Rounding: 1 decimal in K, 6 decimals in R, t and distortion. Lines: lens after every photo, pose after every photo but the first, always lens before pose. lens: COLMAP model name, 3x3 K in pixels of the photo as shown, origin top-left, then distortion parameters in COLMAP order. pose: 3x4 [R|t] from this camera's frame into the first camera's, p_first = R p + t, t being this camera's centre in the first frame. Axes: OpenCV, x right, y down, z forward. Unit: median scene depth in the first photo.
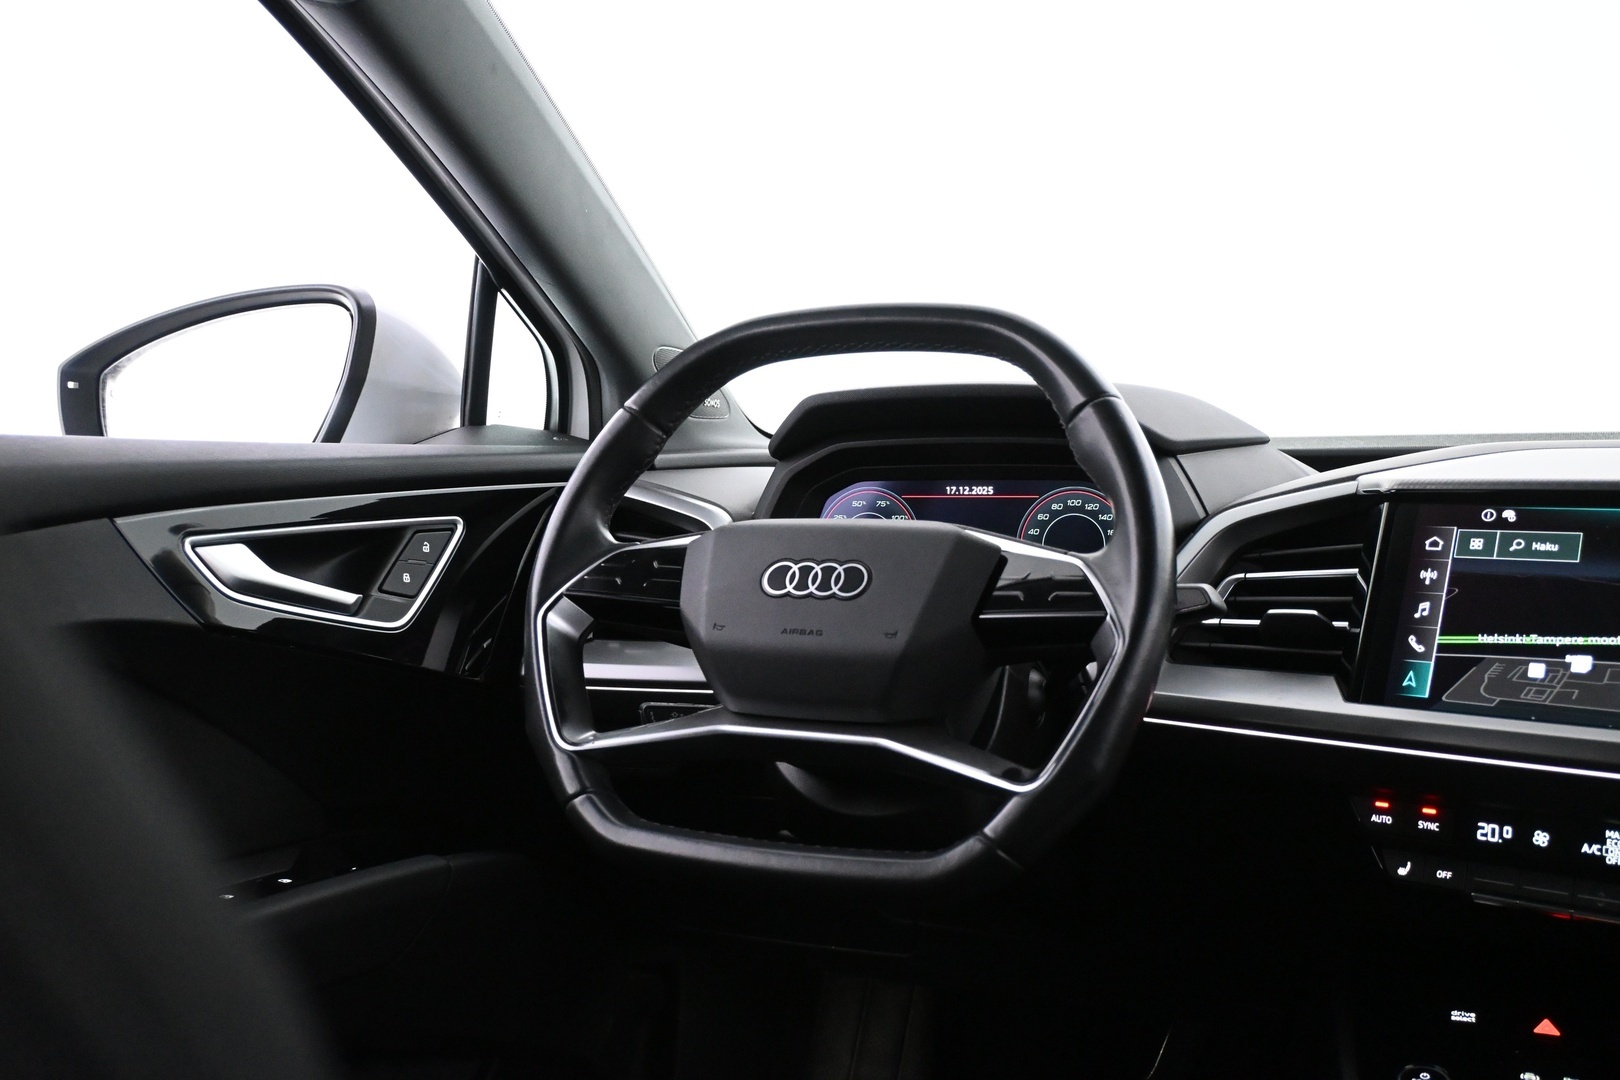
lens RADIAL K [[1477.1, 0, 810.4], [0, 1477.1, 533.8], [0, 0, 1]] dist [-0.006979, -0.013057]
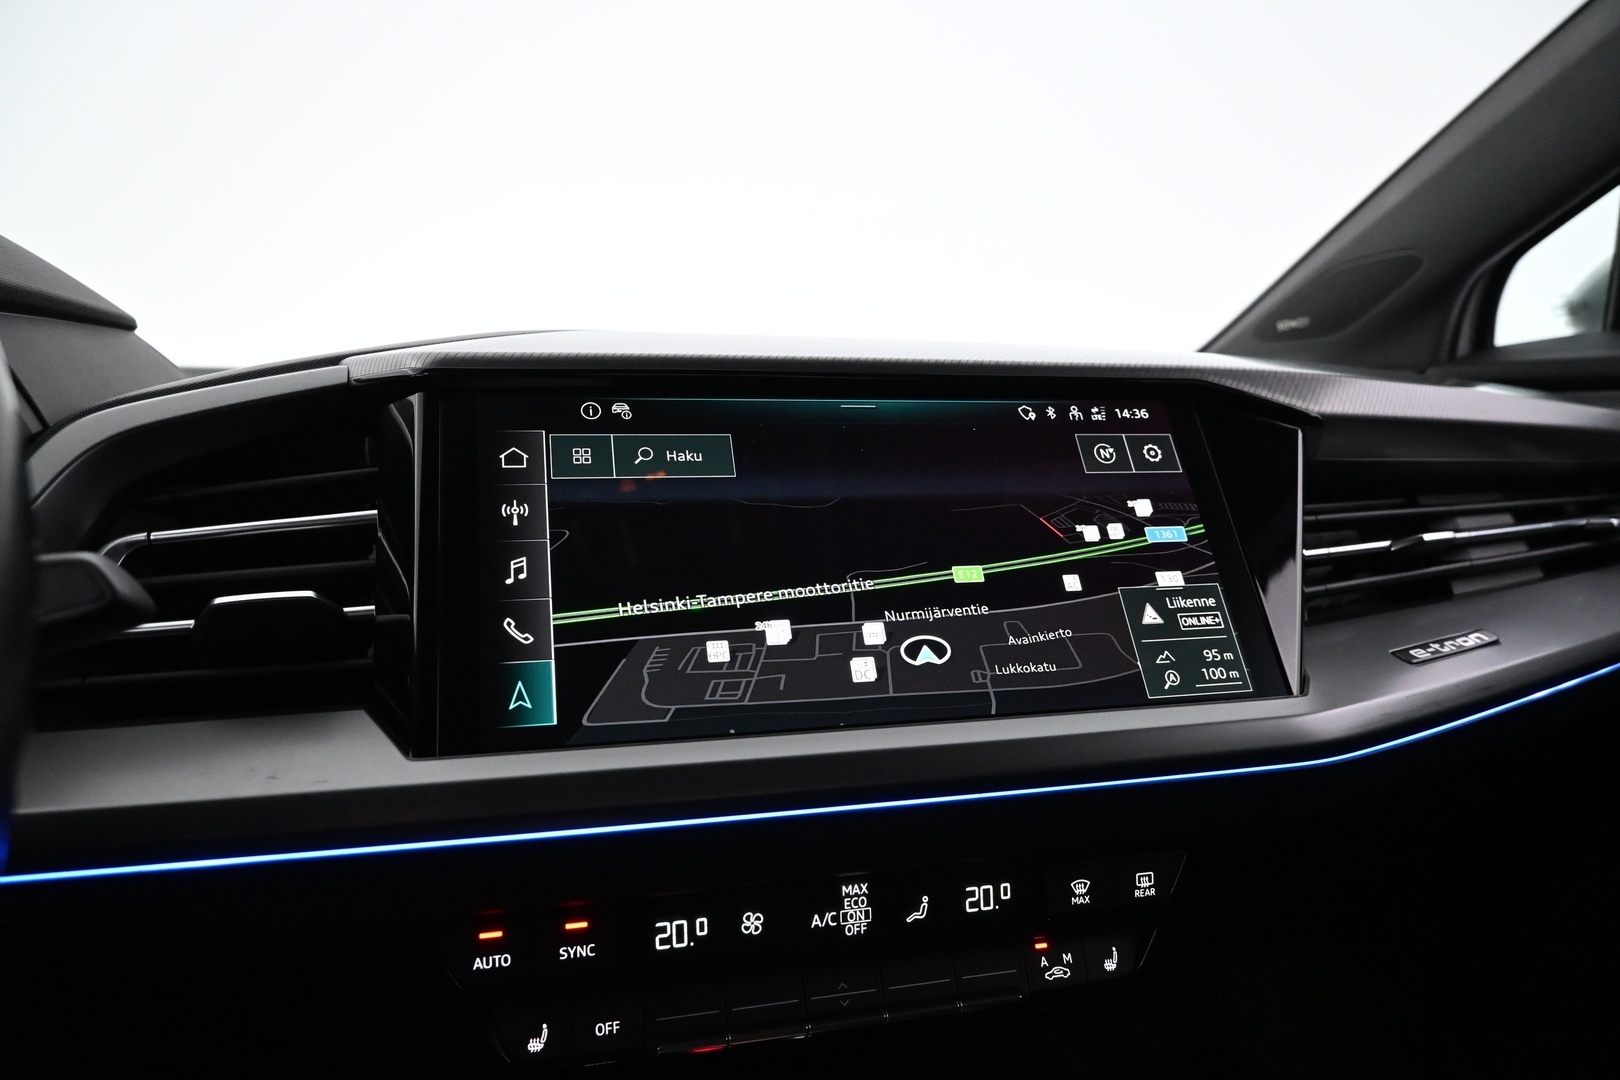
lens RADIAL K [[1092.4, 0, 807.0], [0, 1092.4, 535.2], [0, 0, 1]] dist [-0.002663, -0.001844]
pose [[0.605640, -0.059216, 0.793532, 0.148899], [0.045918, 0.998166, 0.039441, 0.026679], [-0.794413, 0.012550, 0.607249, 0.663655]]
